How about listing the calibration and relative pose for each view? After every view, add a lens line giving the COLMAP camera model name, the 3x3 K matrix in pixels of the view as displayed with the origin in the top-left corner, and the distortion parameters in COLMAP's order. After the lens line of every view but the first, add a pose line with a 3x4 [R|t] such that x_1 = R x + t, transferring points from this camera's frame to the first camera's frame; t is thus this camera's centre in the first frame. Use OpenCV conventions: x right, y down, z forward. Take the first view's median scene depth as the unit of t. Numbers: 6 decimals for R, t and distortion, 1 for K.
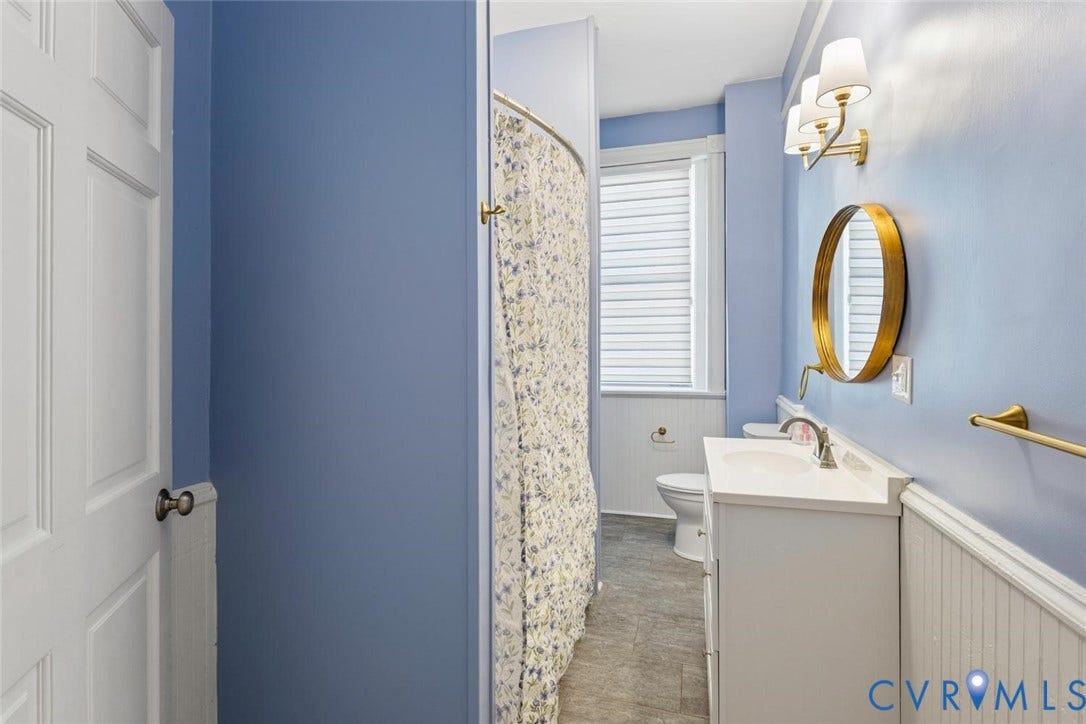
lens RADIAL K [[486.8, 0, 569.3], [0, 486.8, 348.4], [0, 0, 1]] dist [-0.013480, 0.000592]
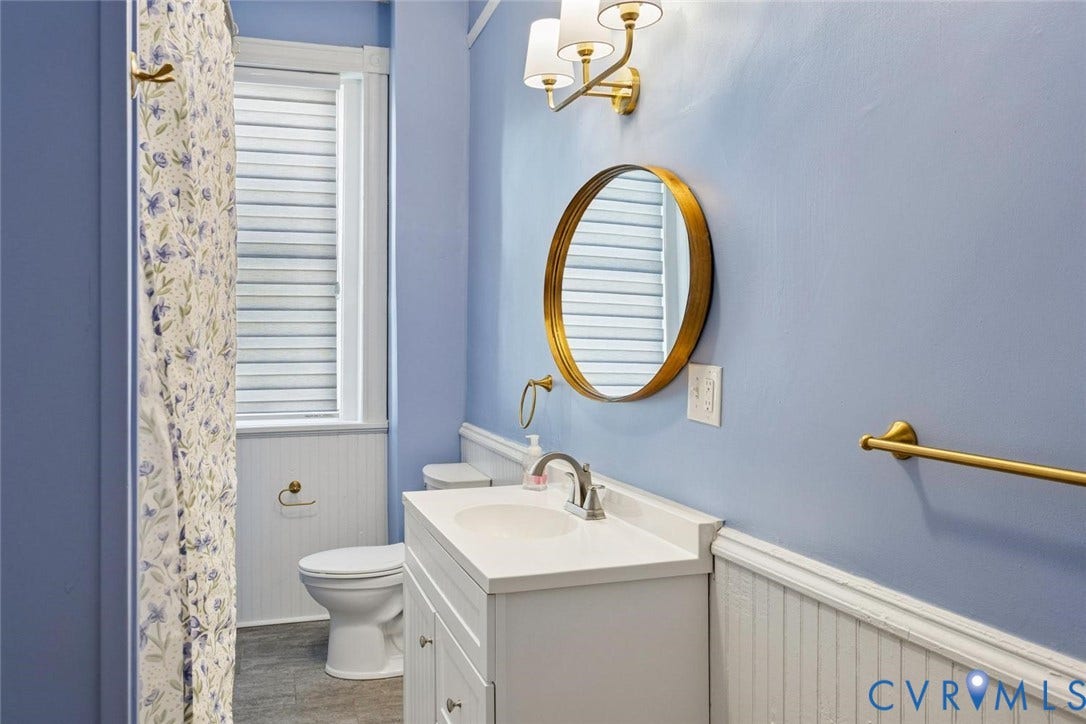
lens RADIAL K [[715.7, 0, 508.5], [0, 715.7, 352.1], [0, 0, 1]] dist [-0.005219, 0.001215]
pose [[0.870246, -0.002233, 0.492612, -0.114279], [0.007463, 0.999935, -0.008650, 0.002036], [-0.492560, 0.011204, 0.870206, 0.118087]]
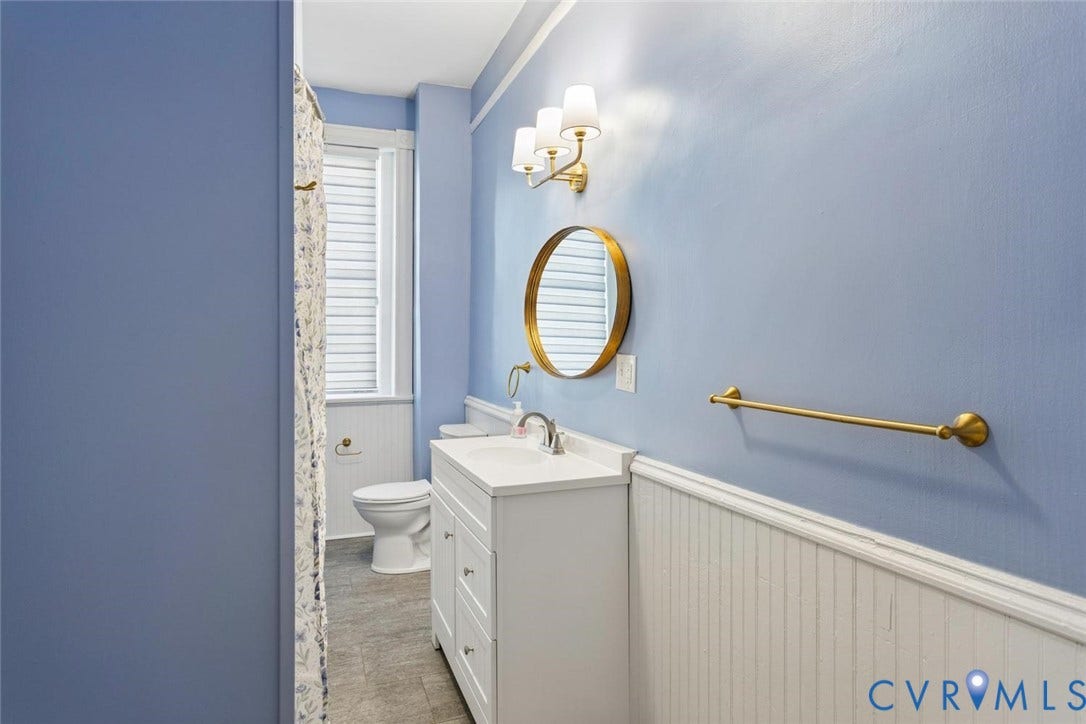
lens RADIAL K [[514.1, 0, 531.2], [0, 514.1, 350.8], [0, 0, 1]] dist [0.000677, 0.000652]
pose [[0.835602, -0.006772, 0.549293, -0.182947], [0.007585, 0.999971, 0.000790, 0.002353], [-0.549282, 0.003507, 0.835629, 0.022470]]
